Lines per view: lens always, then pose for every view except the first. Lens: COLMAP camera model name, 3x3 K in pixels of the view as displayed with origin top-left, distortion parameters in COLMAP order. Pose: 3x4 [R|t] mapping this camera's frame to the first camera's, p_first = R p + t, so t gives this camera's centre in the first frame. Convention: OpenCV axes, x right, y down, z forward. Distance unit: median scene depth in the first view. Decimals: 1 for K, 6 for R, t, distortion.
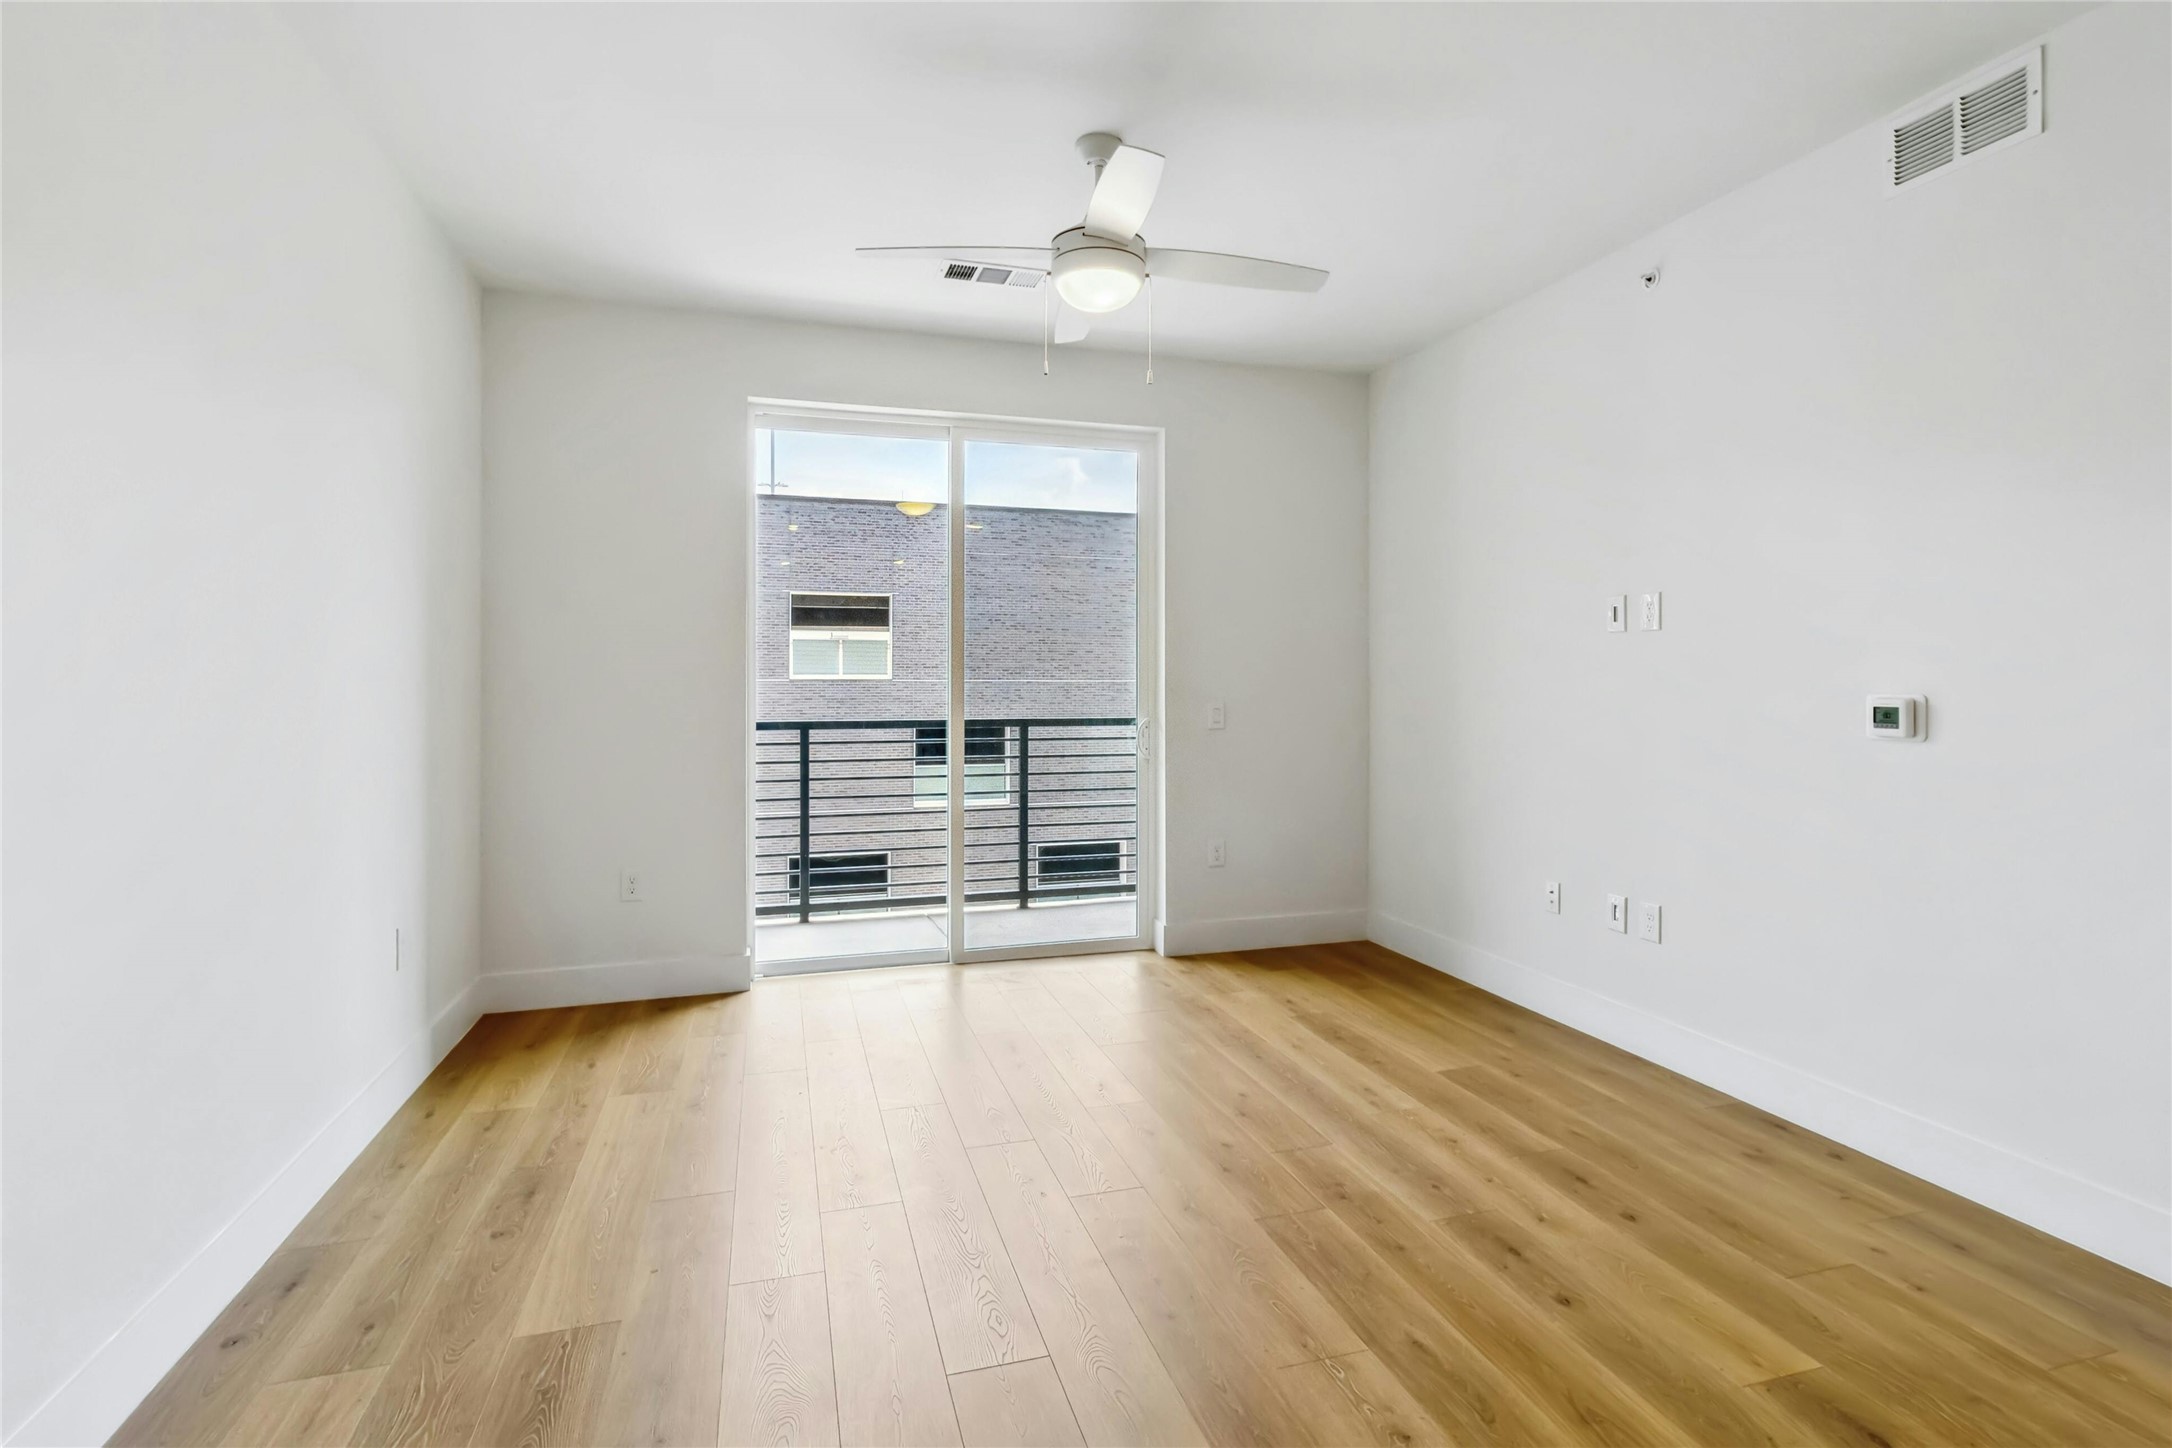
lens RADIAL K [[1075.6, 0, 1079.4], [0, 1075.6, 671.6], [0, 0, 1]] dist [0.015878, -0.002876]
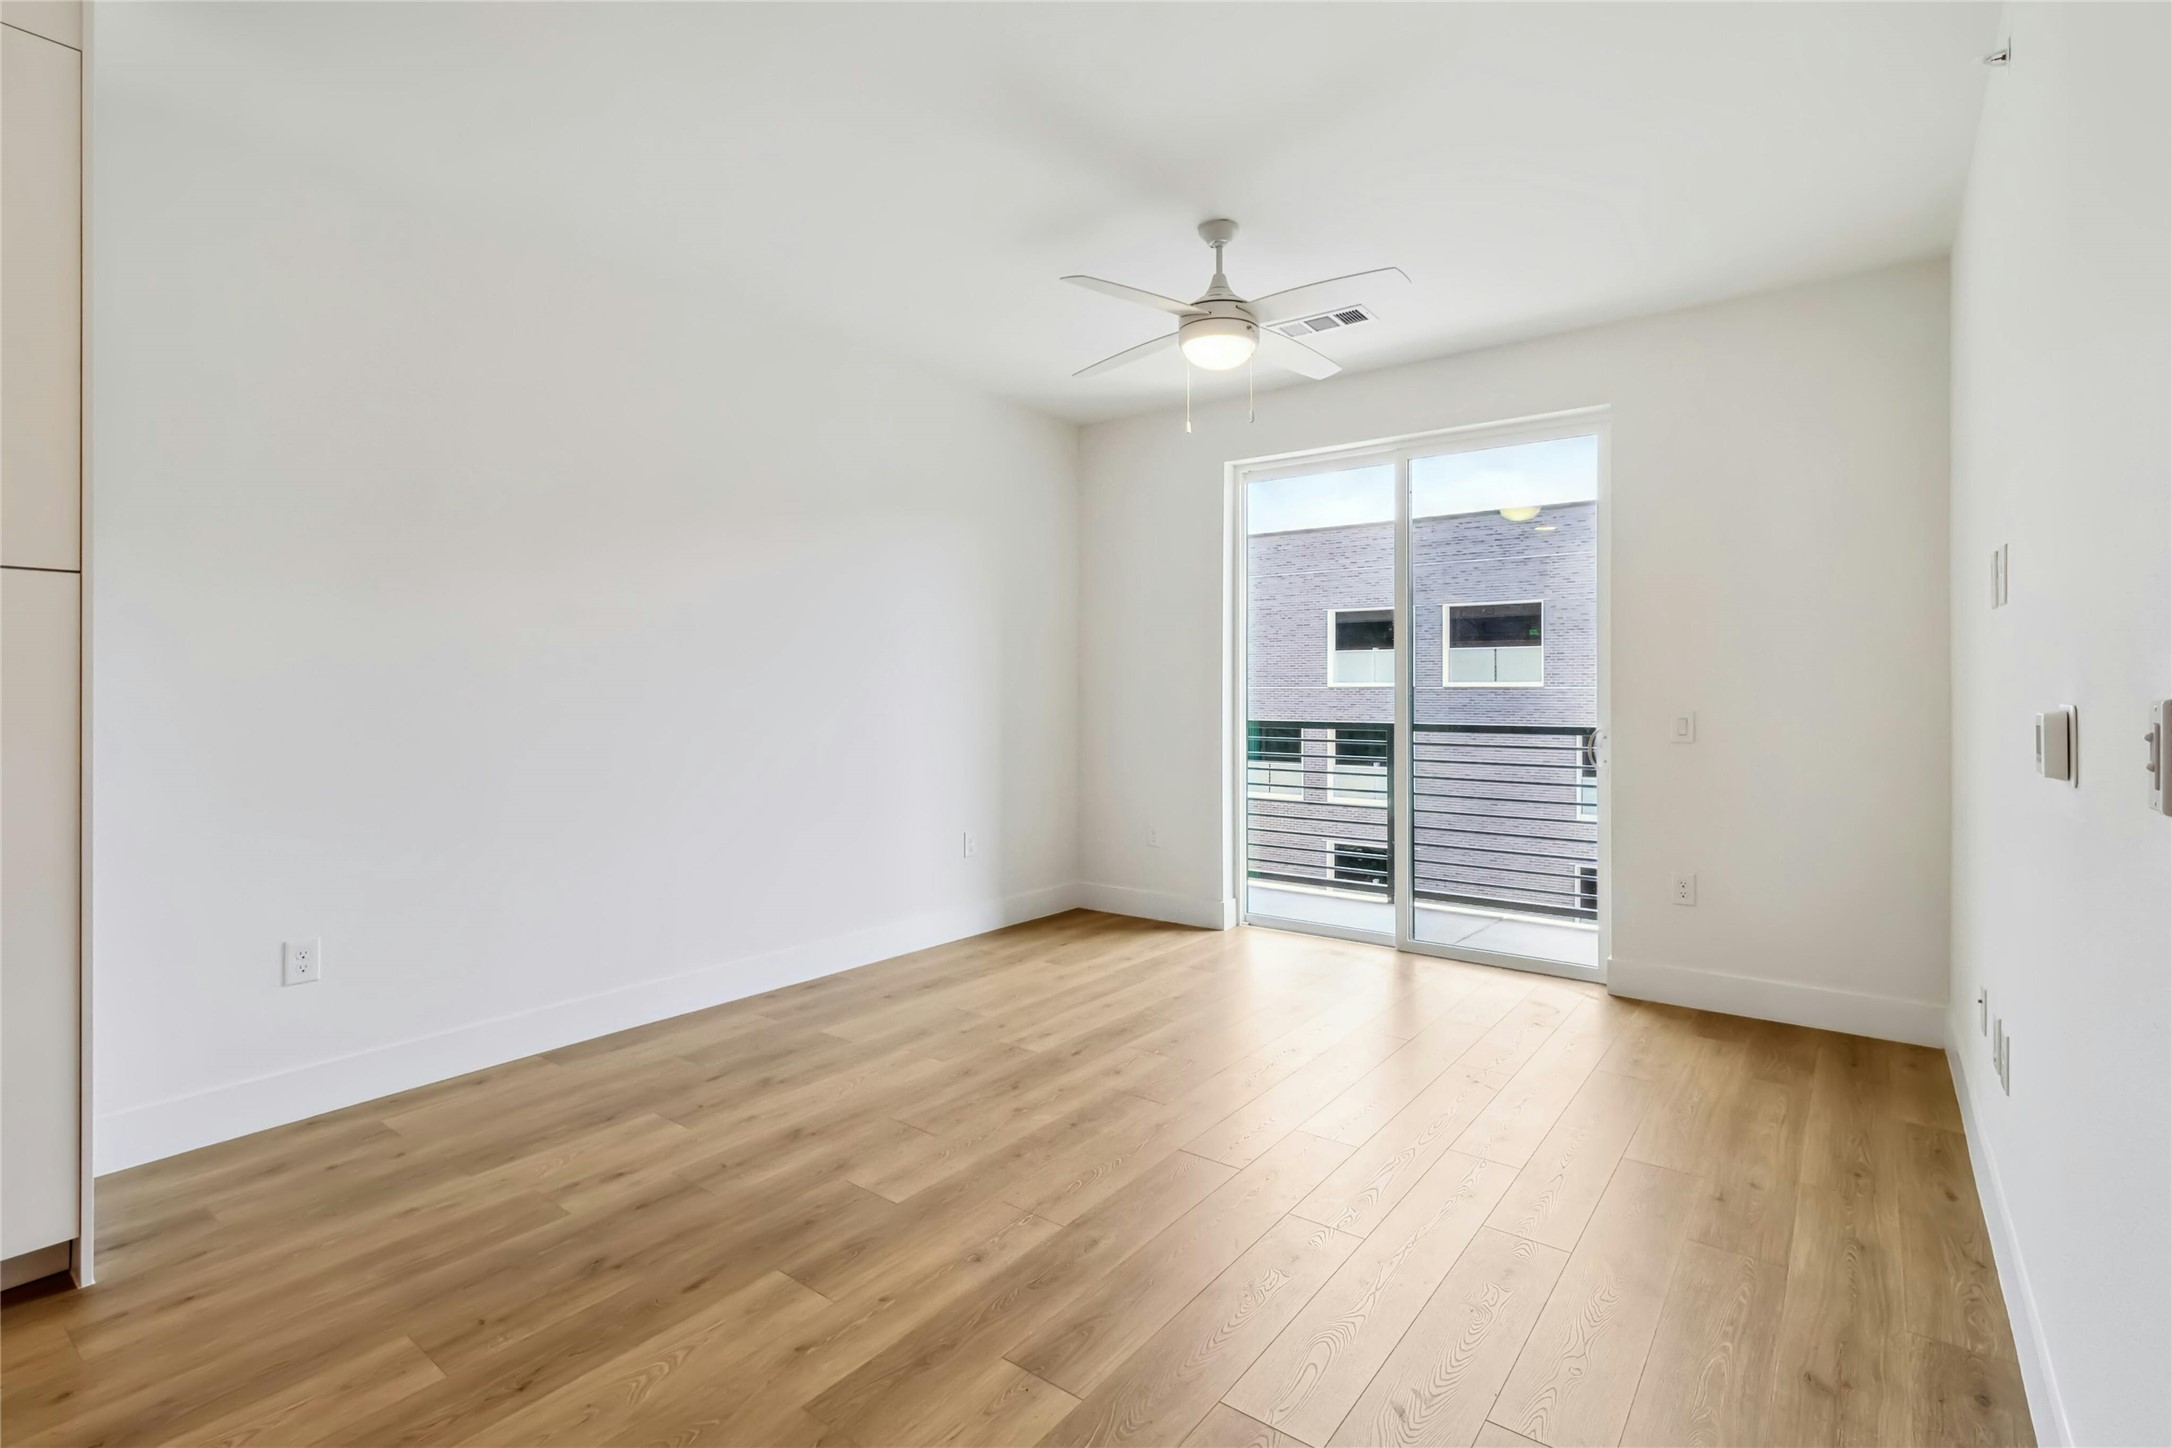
lens RADIAL K [[1015.2, 0, 1052.3], [0, 1015.2, 692.7], [0, 0, 1]] dist [-0.000978, 0.001435]
pose [[0.570220, 0.005296, -0.821475, 0.519533], [0.005287, 0.999935, 0.010116, 0.001807], [0.821475, -0.010112, 0.570155, 0.144222]]
